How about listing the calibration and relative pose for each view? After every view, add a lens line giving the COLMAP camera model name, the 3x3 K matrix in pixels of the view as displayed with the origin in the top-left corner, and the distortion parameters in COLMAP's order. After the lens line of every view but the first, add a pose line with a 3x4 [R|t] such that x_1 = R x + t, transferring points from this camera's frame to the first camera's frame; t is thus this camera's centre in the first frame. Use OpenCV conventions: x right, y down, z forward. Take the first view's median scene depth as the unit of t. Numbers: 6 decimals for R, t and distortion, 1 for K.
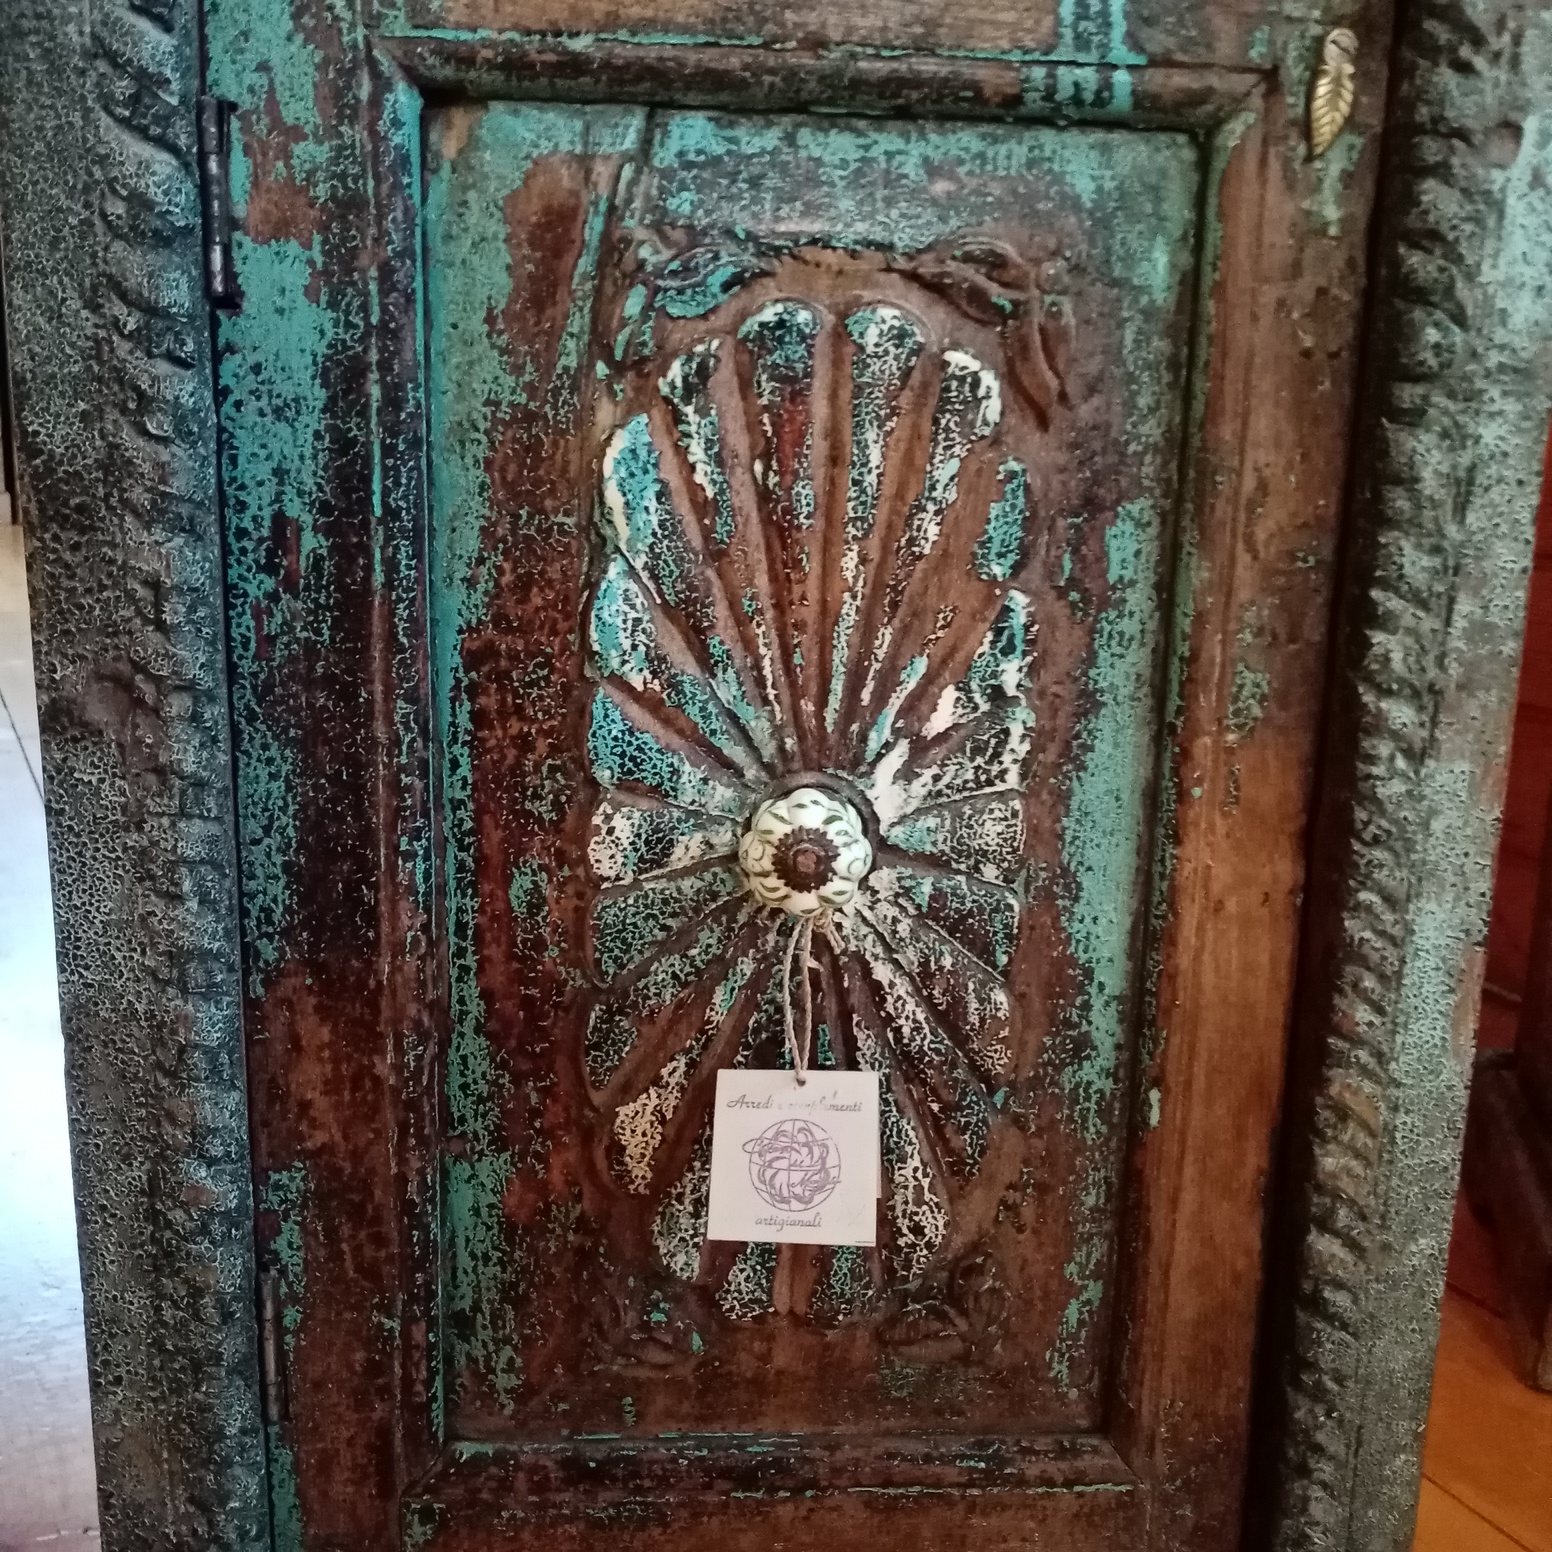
lens RADIAL K [[1671.4, 0, 776.3], [0, 1671.4, 785.5], [0, 0, 1]] dist [-0.004839, 0.000000]
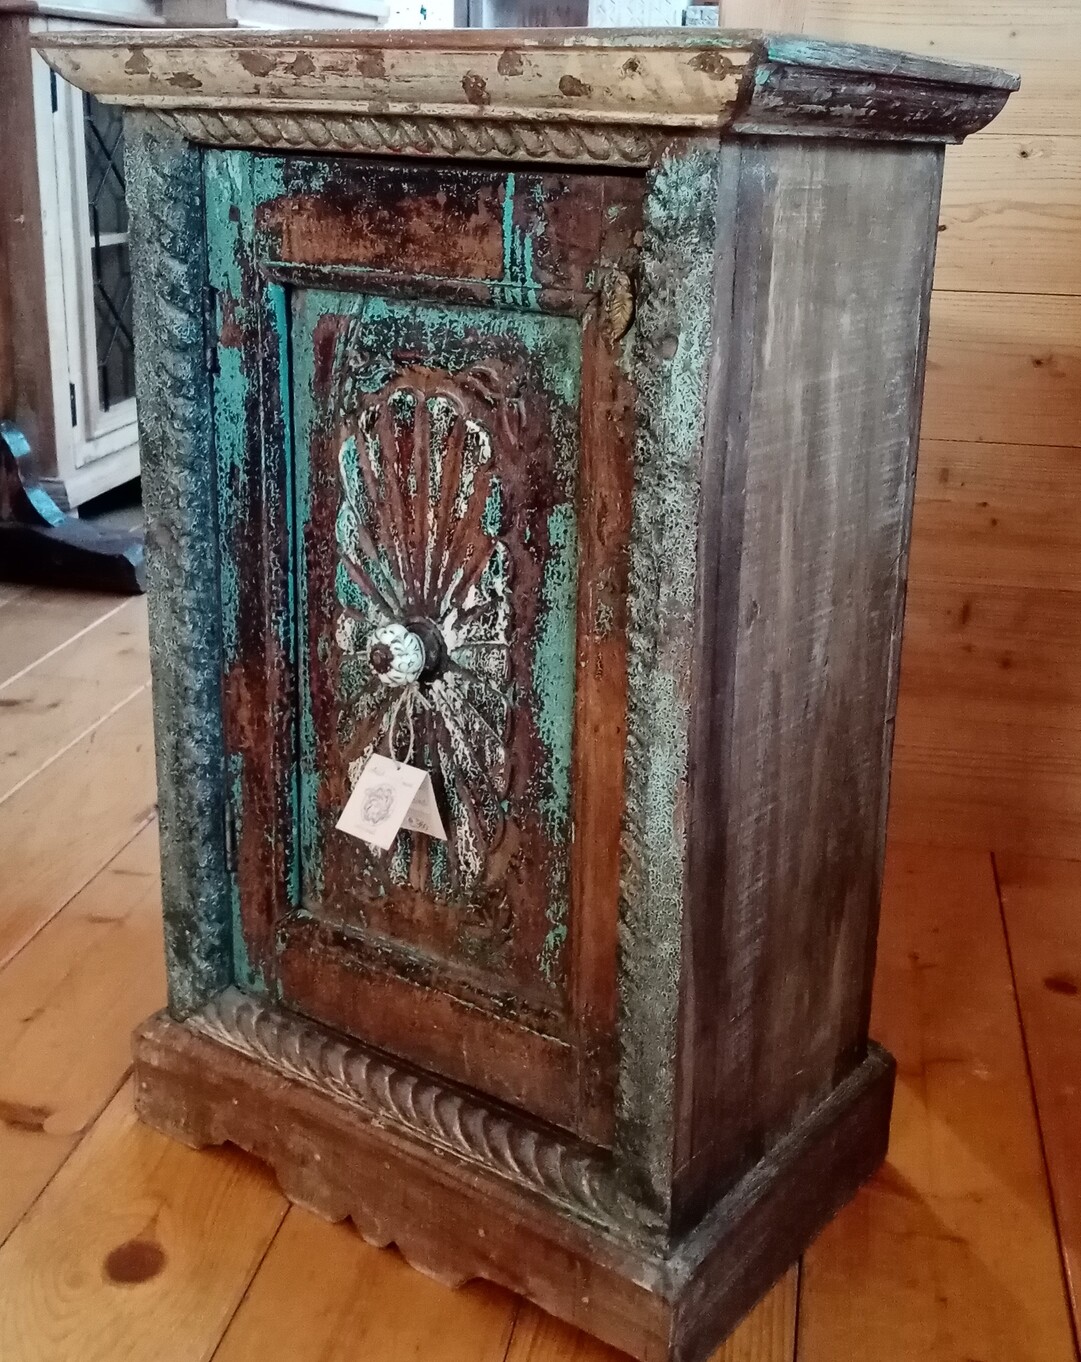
lens RADIAL K [[1674.6, 0, 526.1], [0, 1674.6, 583.7], [0, 0, 1]] dist [-0.001678, 0.000000]
pose [[0.768967, 0.162320, -0.618337, 1.389746], [-0.139276, 0.986532, 0.085772, -0.243447], [0.623932, 0.020164, 0.781218, -0.498446]]
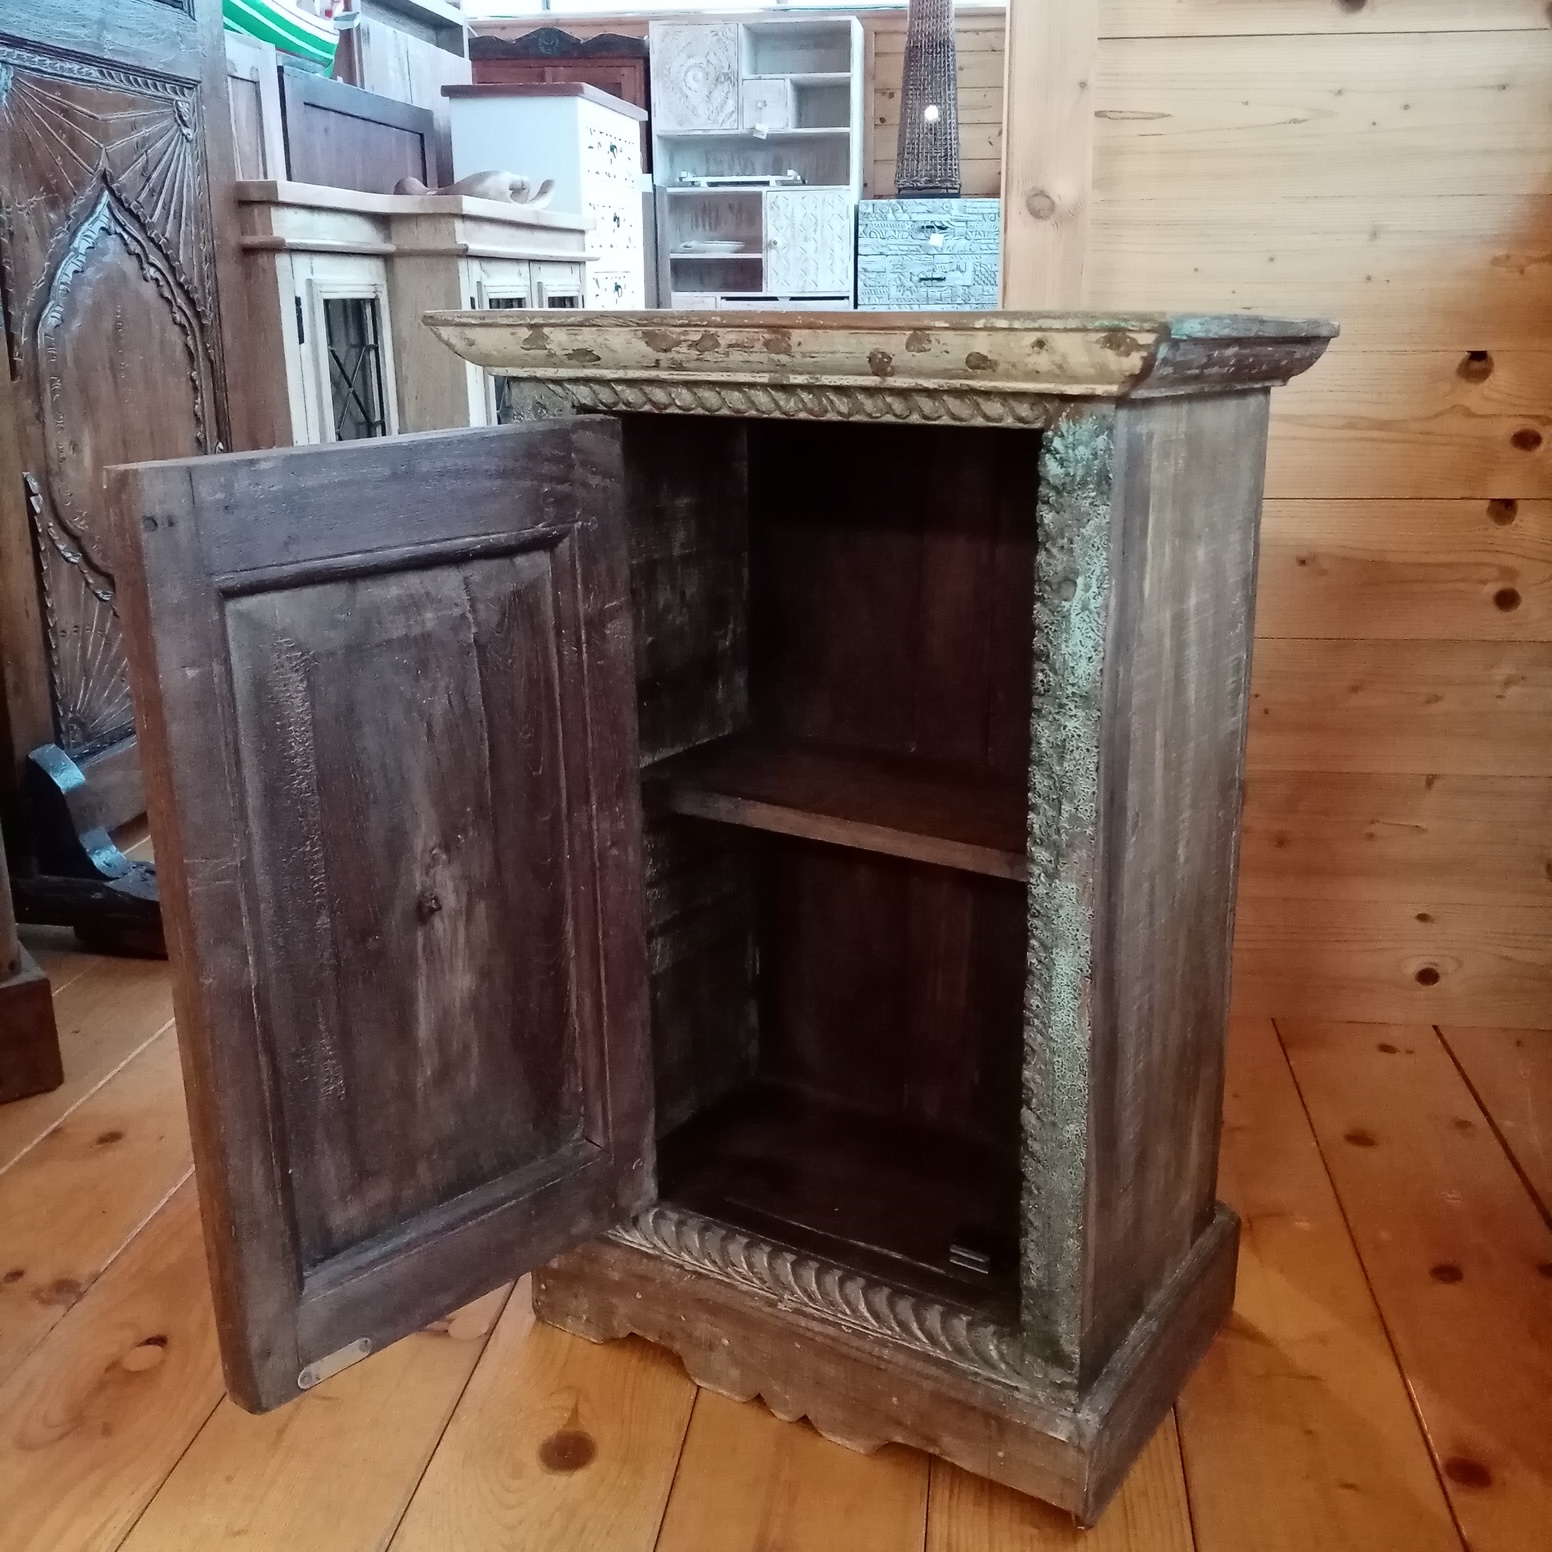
lens RADIAL K [[1671.4, 0, 776.6], [0, 1671.4, 769.1], [0, 0, 1]] dist [-0.004839, 0.000000]
pose [[0.807544, 0.124394, -0.576541, 1.255941], [-0.094360, 0.992163, 0.081902, -0.277928], [0.582211, -0.011737, 0.812953, -0.811001]]
